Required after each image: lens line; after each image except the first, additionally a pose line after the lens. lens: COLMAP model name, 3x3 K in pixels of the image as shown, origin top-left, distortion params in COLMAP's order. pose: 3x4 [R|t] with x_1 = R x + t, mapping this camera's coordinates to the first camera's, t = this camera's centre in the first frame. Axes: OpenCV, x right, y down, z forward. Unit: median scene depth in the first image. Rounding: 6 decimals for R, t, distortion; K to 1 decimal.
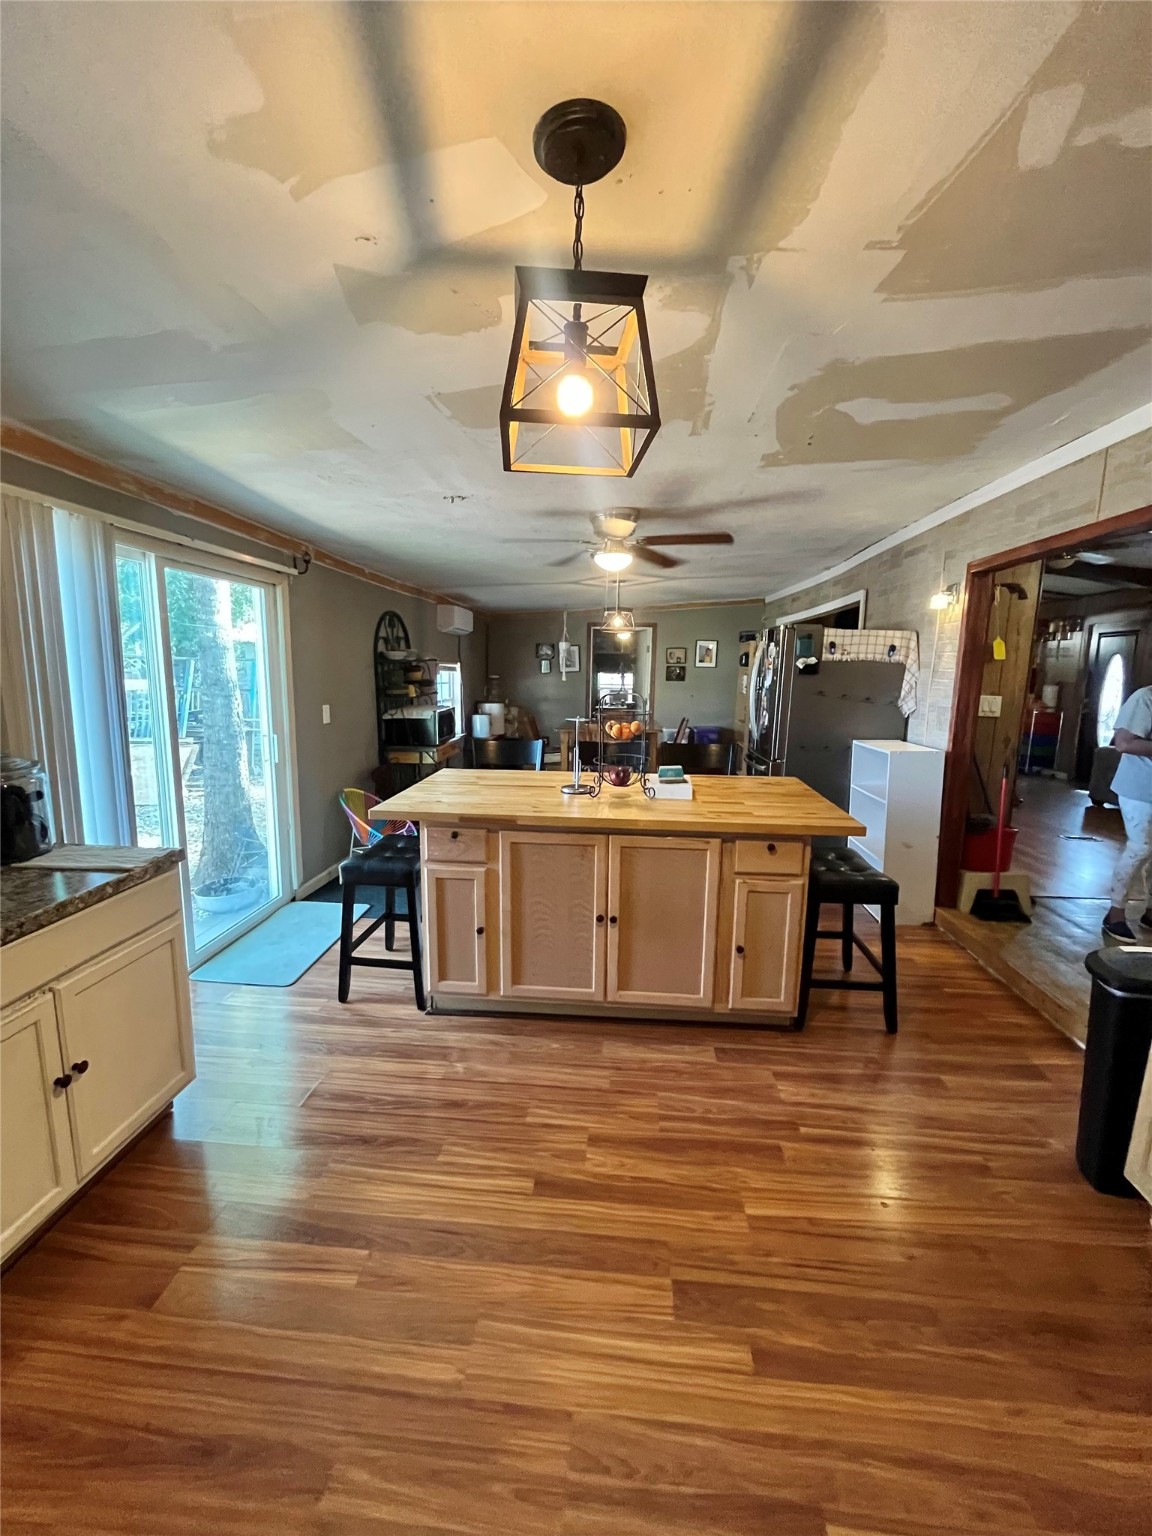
lens RADIAL K [[620.4, 0, 570.3], [0, 620.4, 765.4], [0, 0, 1]] dist [-0.003548, 0.000251]
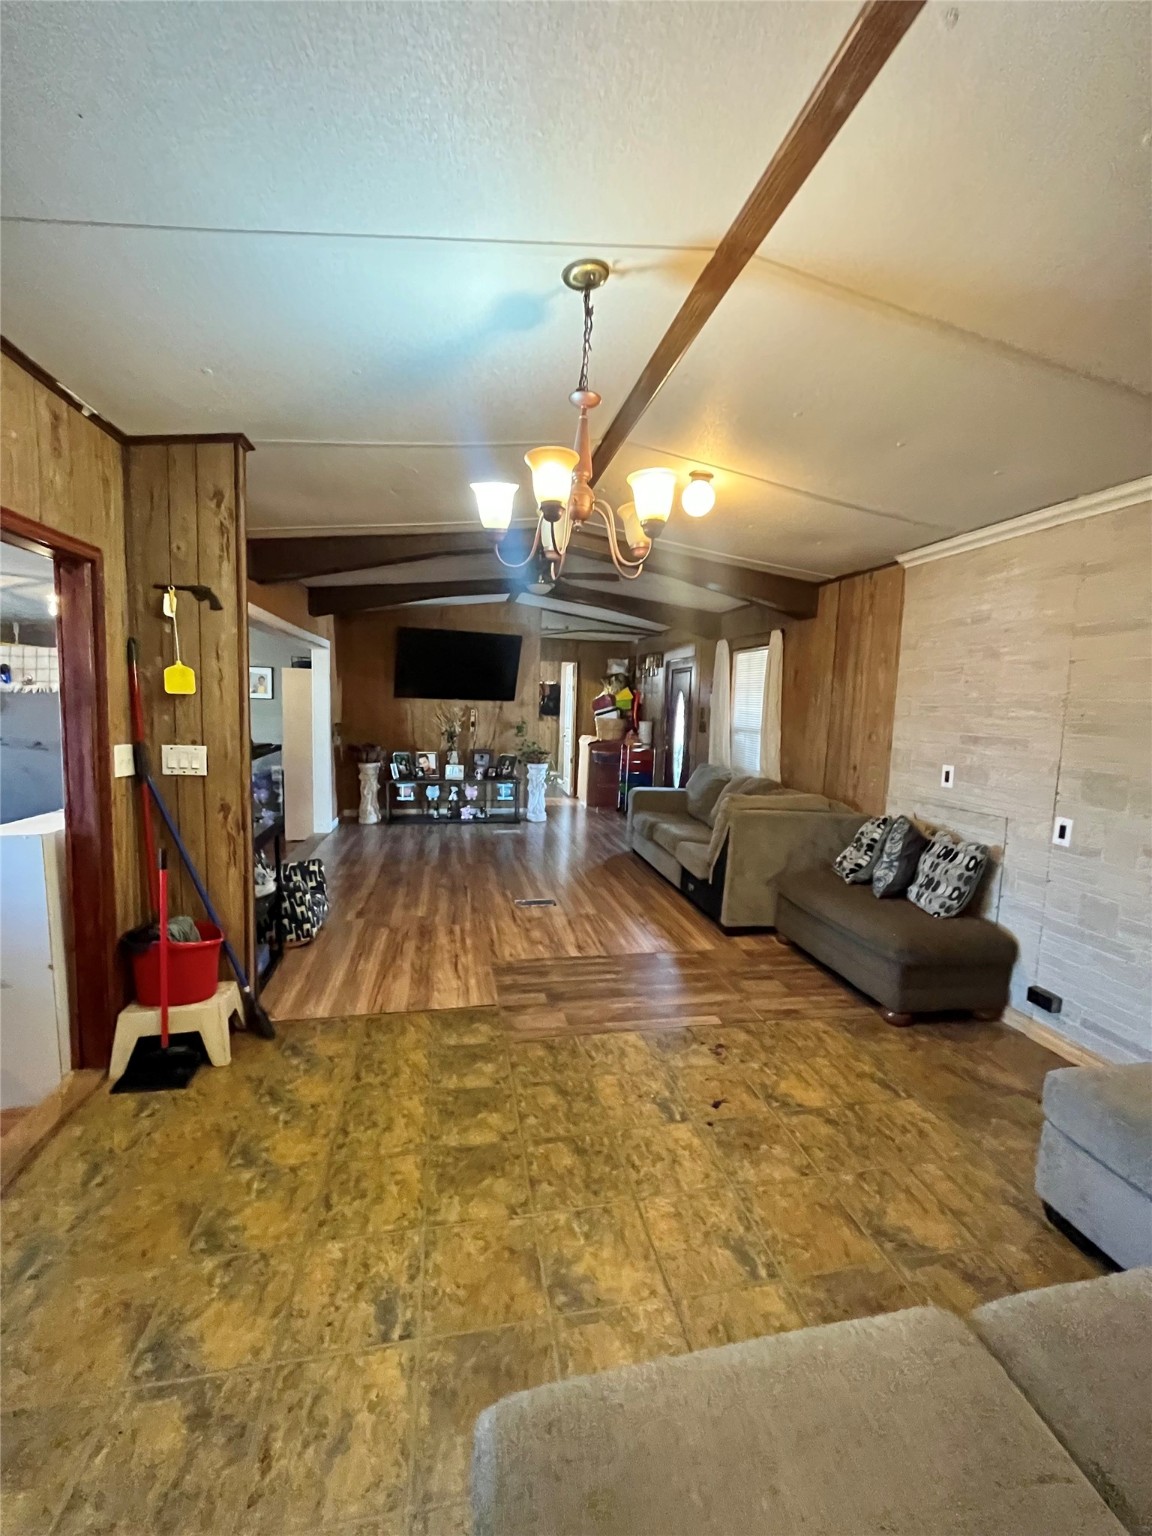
lens RADIAL K [[620.4, 0, 572.9], [0, 620.4, 763.6], [0, 0, 1]] dist [-0.003548, 0.000251]
pose [[0.960885, -0.014979, 0.276541, 0.897013], [0.028985, 0.998492, -0.046627, -0.046547], [-0.275426, 0.052819, 0.959870, 0.211022]]
